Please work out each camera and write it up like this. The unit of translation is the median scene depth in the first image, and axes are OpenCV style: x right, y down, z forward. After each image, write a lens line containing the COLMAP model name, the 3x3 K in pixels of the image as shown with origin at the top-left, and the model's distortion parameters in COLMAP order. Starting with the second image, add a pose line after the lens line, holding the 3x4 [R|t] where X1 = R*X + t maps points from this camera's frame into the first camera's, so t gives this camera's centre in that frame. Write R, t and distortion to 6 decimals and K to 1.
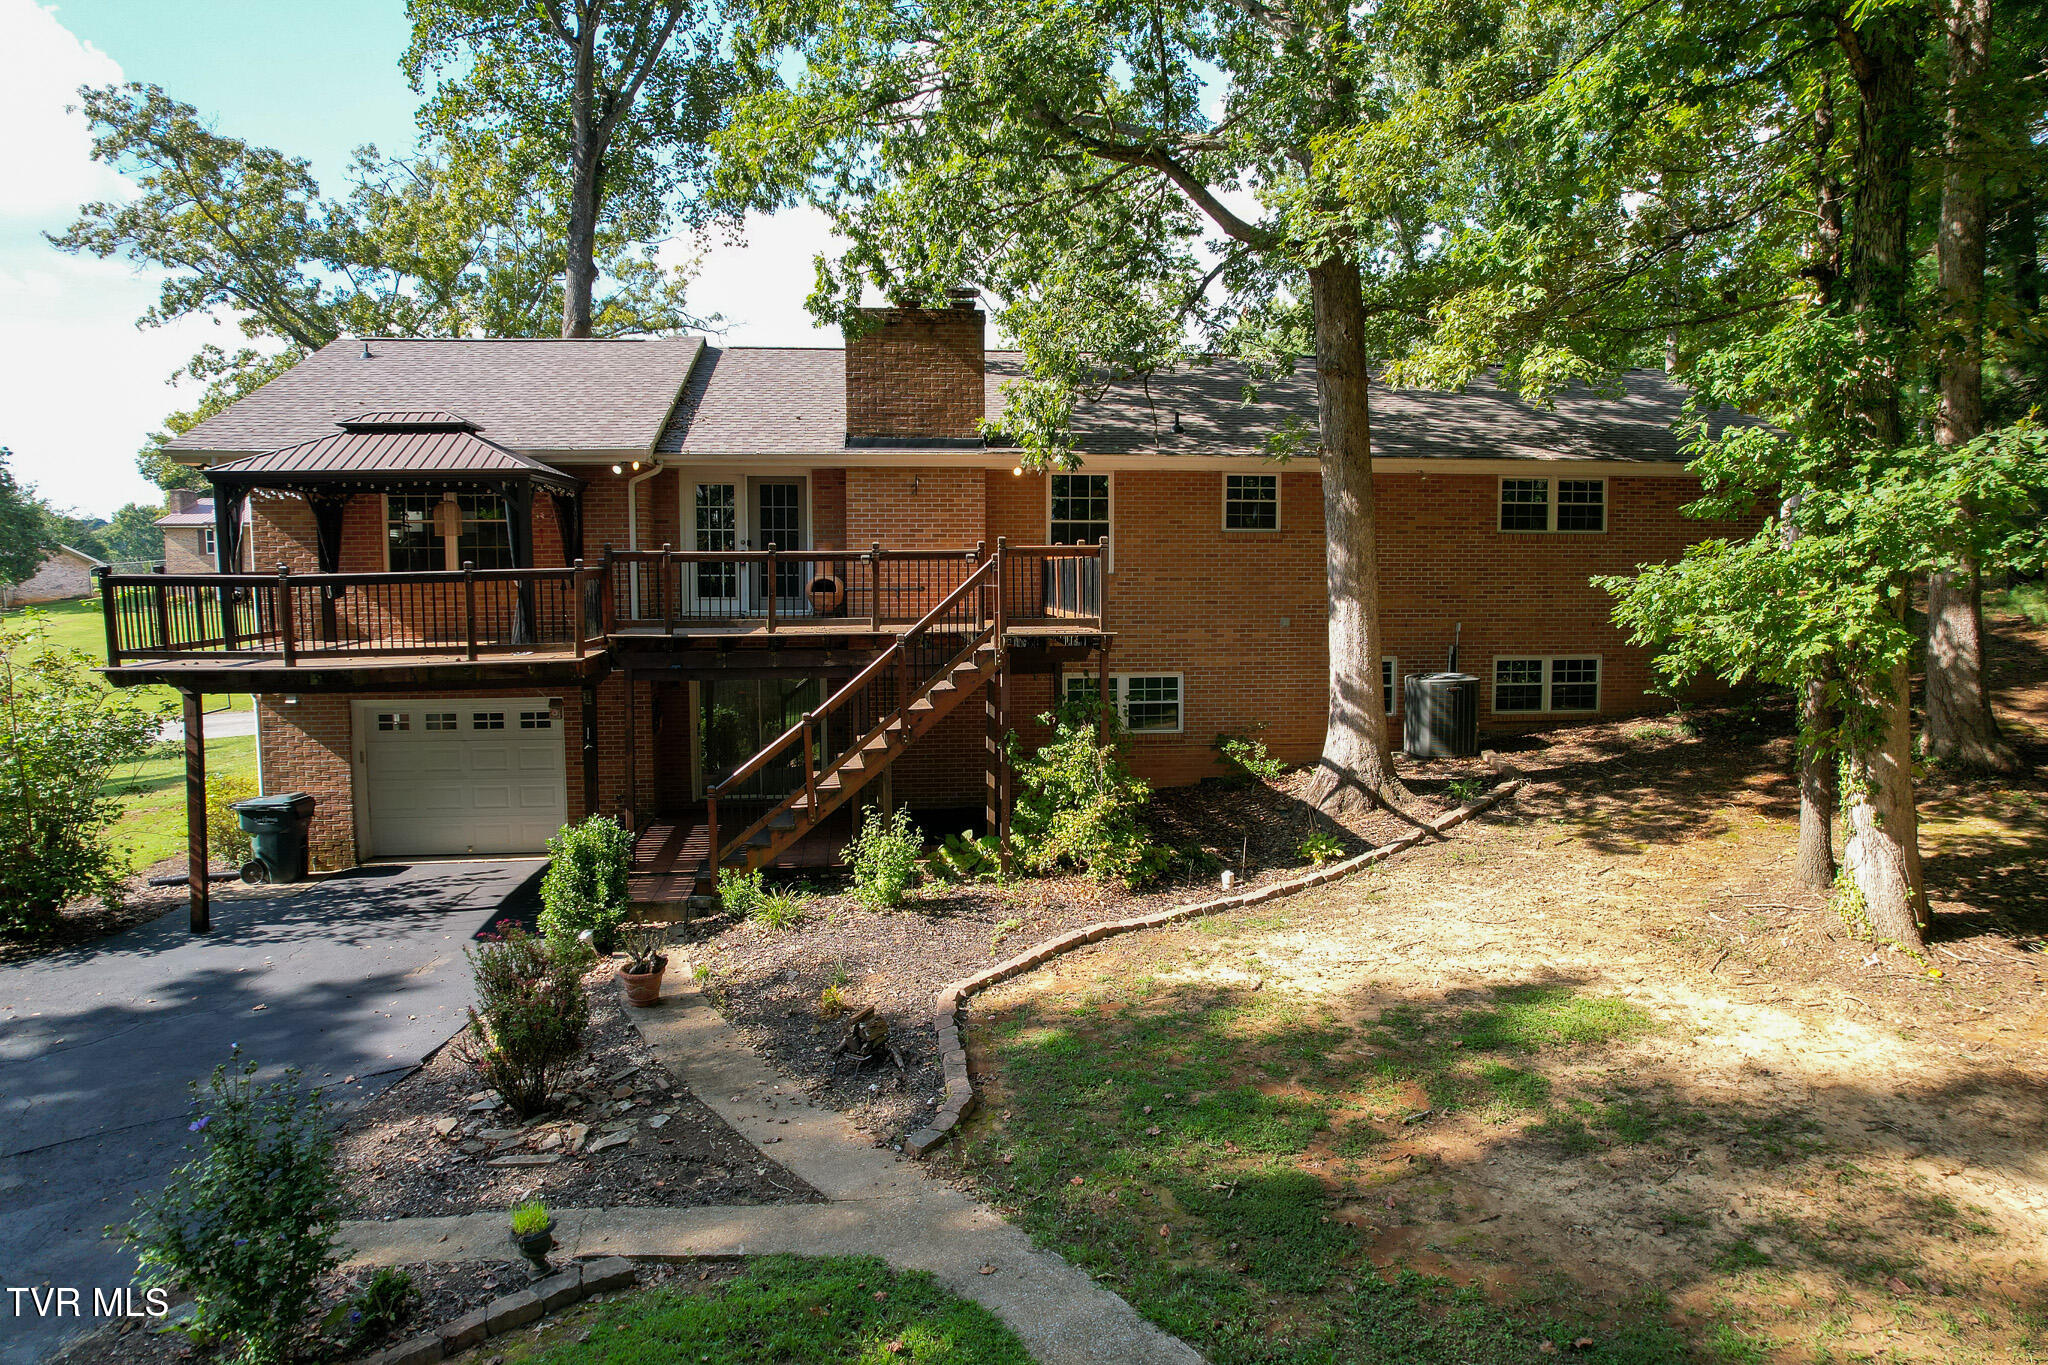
lens RADIAL K [[1317.3, 0, 1024.0], [0, 1317.3, 682.5], [0, 0, 1]] dist [-0.078344, 0.075504]
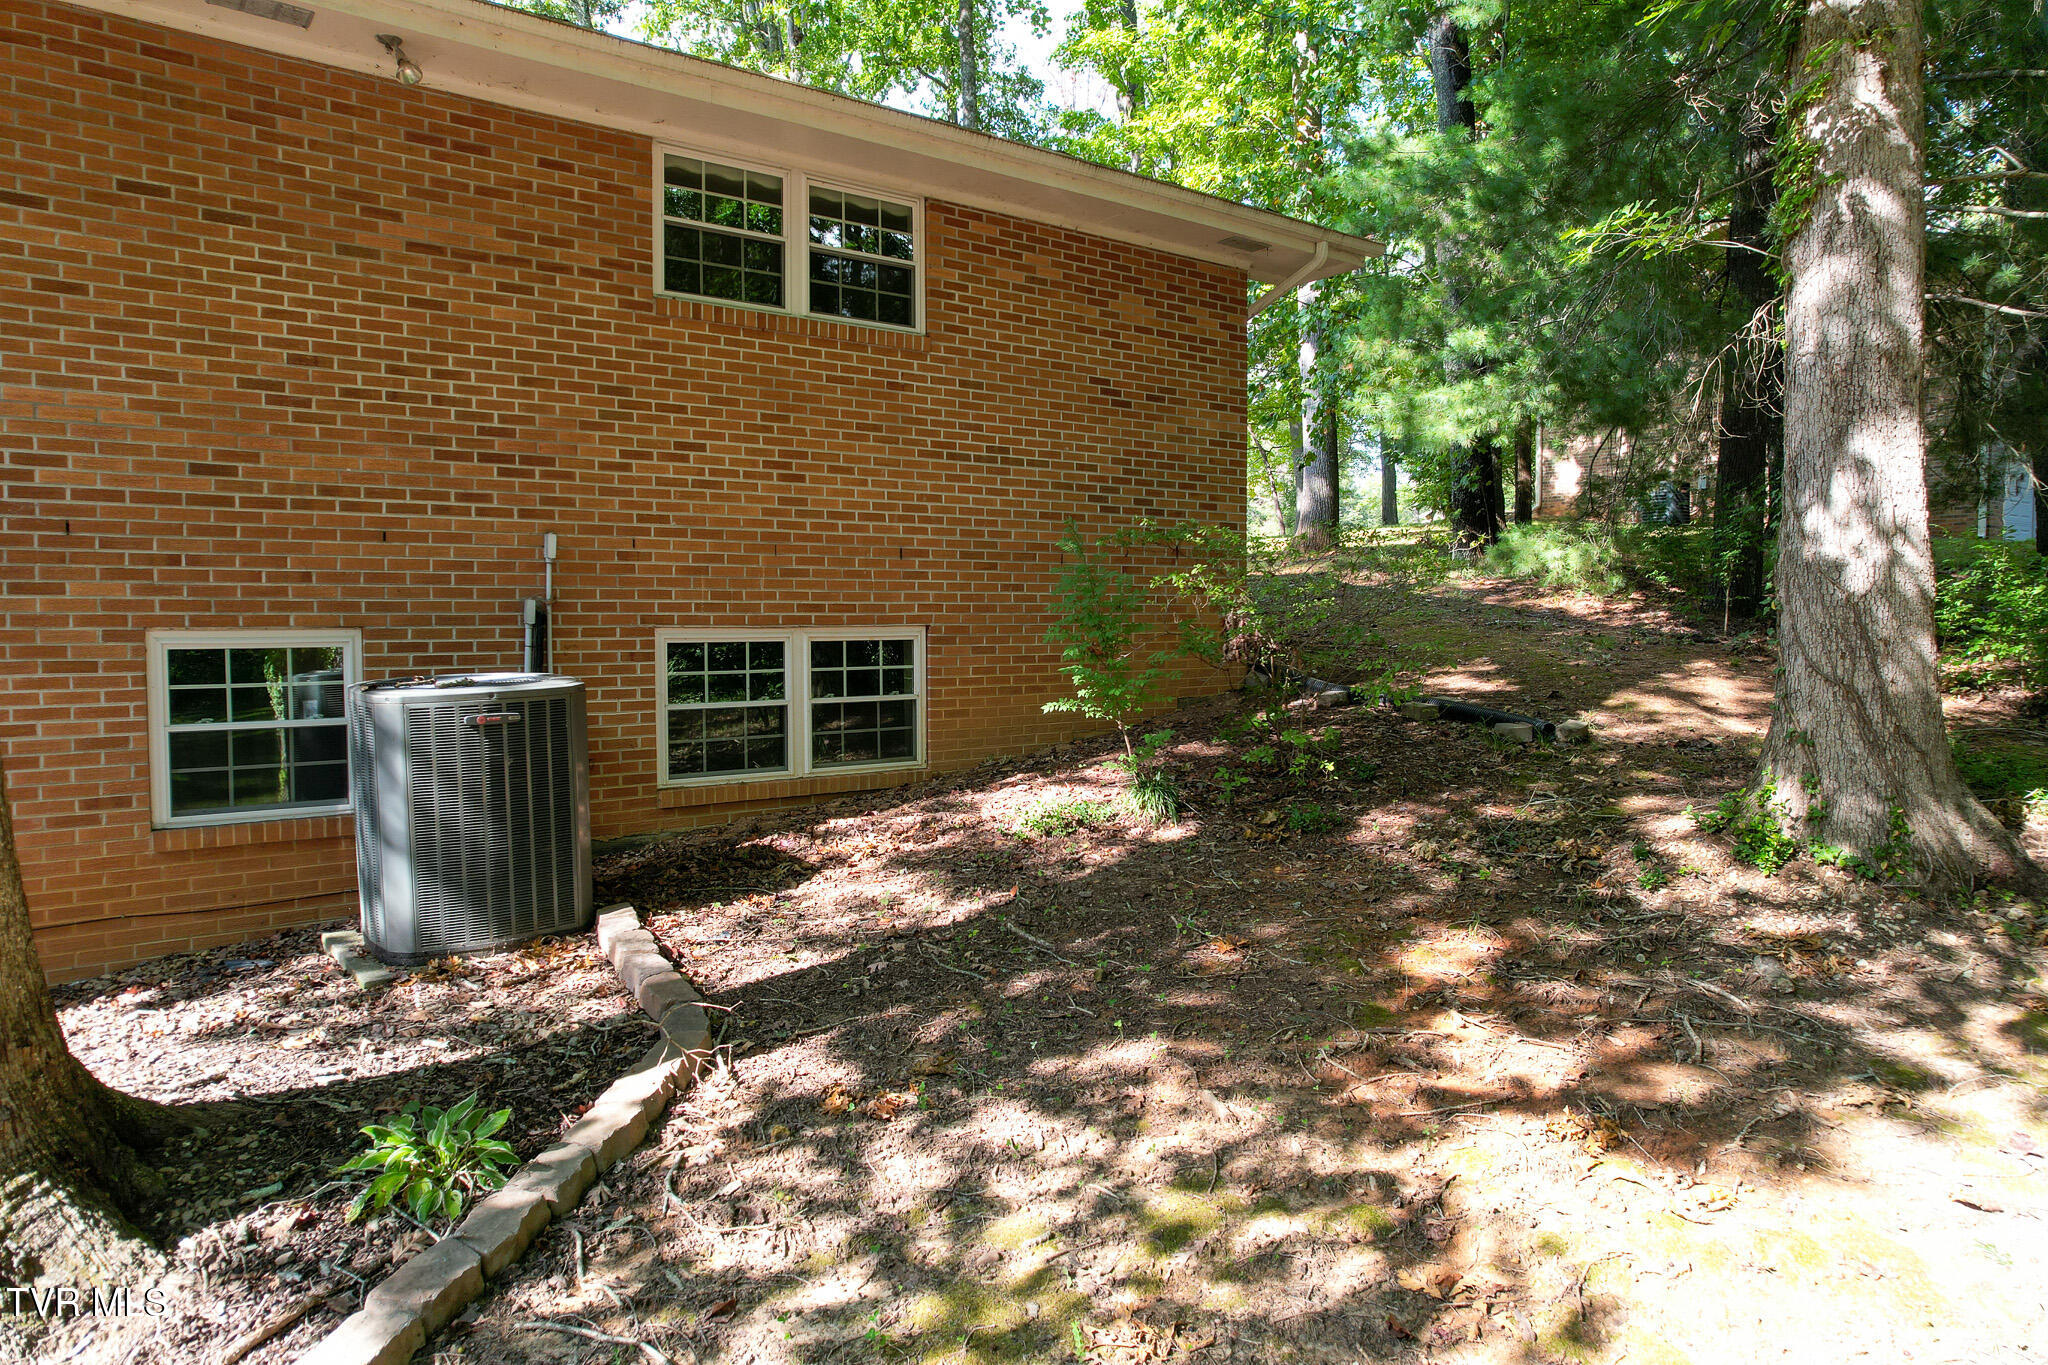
lens RADIAL K [[1317.3, 0, 1024.0], [0, 1317.3, 682.5], [0, 0, 1]] dist [-0.078344, 0.075504]
pose [[0.861990, -0.024432, 0.506336, 0.315742], [0.045589, 0.998527, -0.029429, 0.012283], [-0.504871, 0.048451, 0.861834, 0.760194]]
